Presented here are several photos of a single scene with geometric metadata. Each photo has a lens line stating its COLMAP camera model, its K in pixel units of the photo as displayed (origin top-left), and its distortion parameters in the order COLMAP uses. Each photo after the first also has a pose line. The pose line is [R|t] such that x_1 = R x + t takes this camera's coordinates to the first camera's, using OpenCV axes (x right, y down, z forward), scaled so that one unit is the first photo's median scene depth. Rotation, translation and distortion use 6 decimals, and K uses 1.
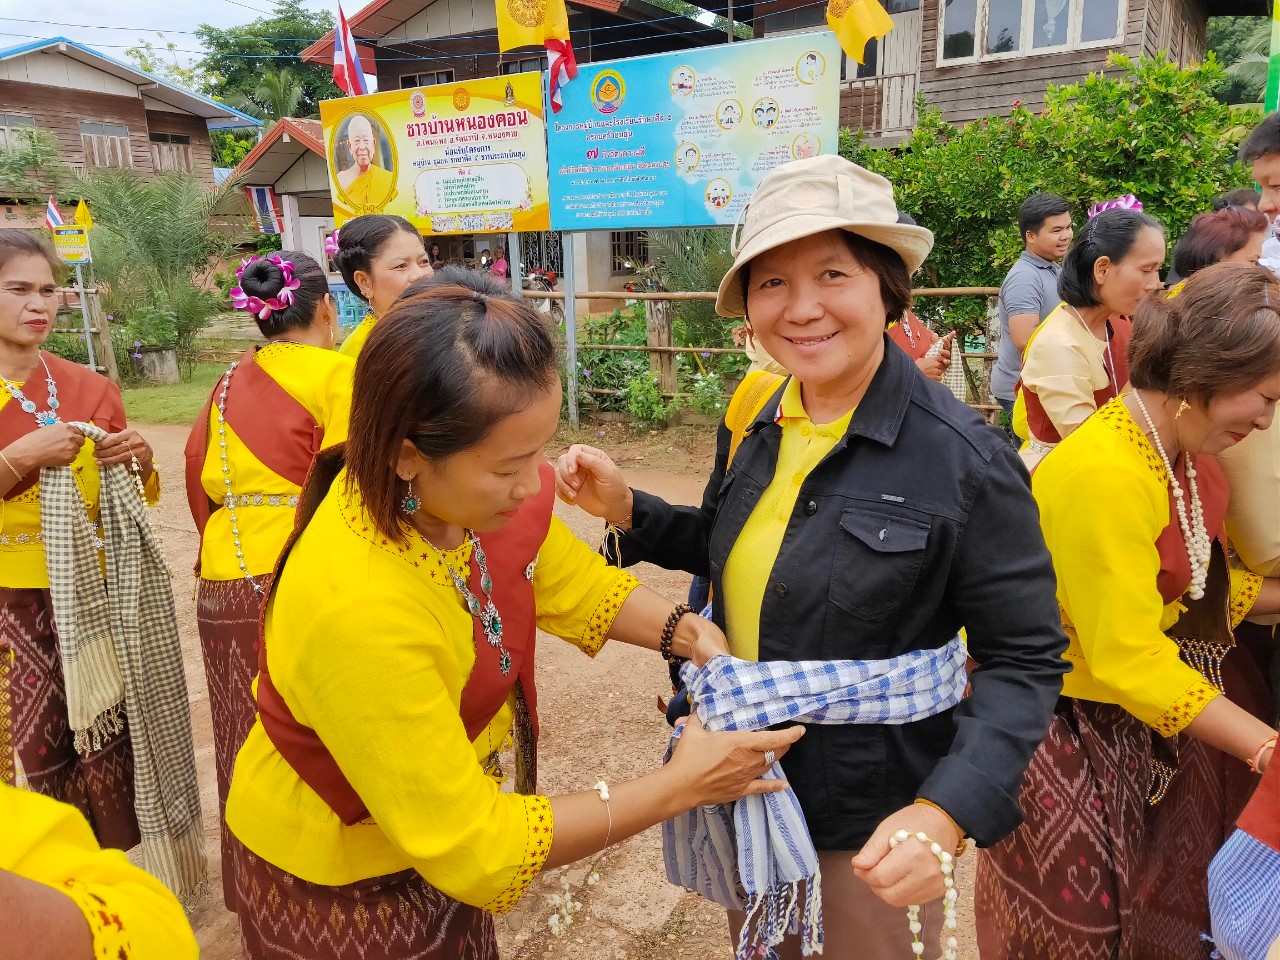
lens RADIAL K [[972.8, 0, 640.0], [0, 972.8, 480.0], [0, 0, 1]] dist [0.057047, -0.027832]
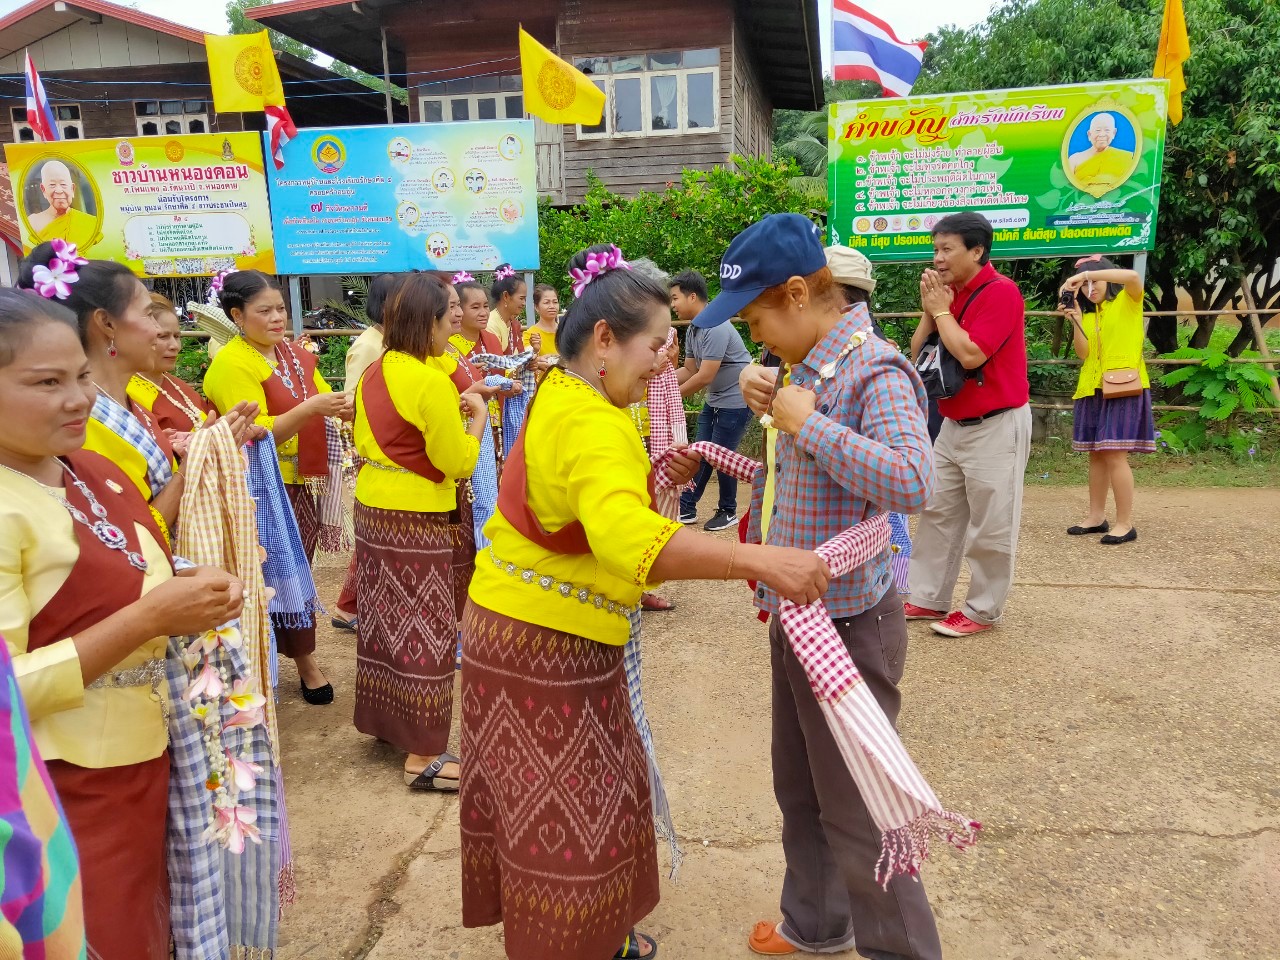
lens RADIAL K [[972.8, 0, 640.0], [0, 972.8, 480.0], [0, 0, 1]] dist [0.057047, -0.027832]
pose [[0.933850, -0.068739, 0.350998, -0.110655], [0.084065, 0.996050, -0.028596, 0.038655], [-0.347646, 0.056211, 0.935939, -0.153687]]
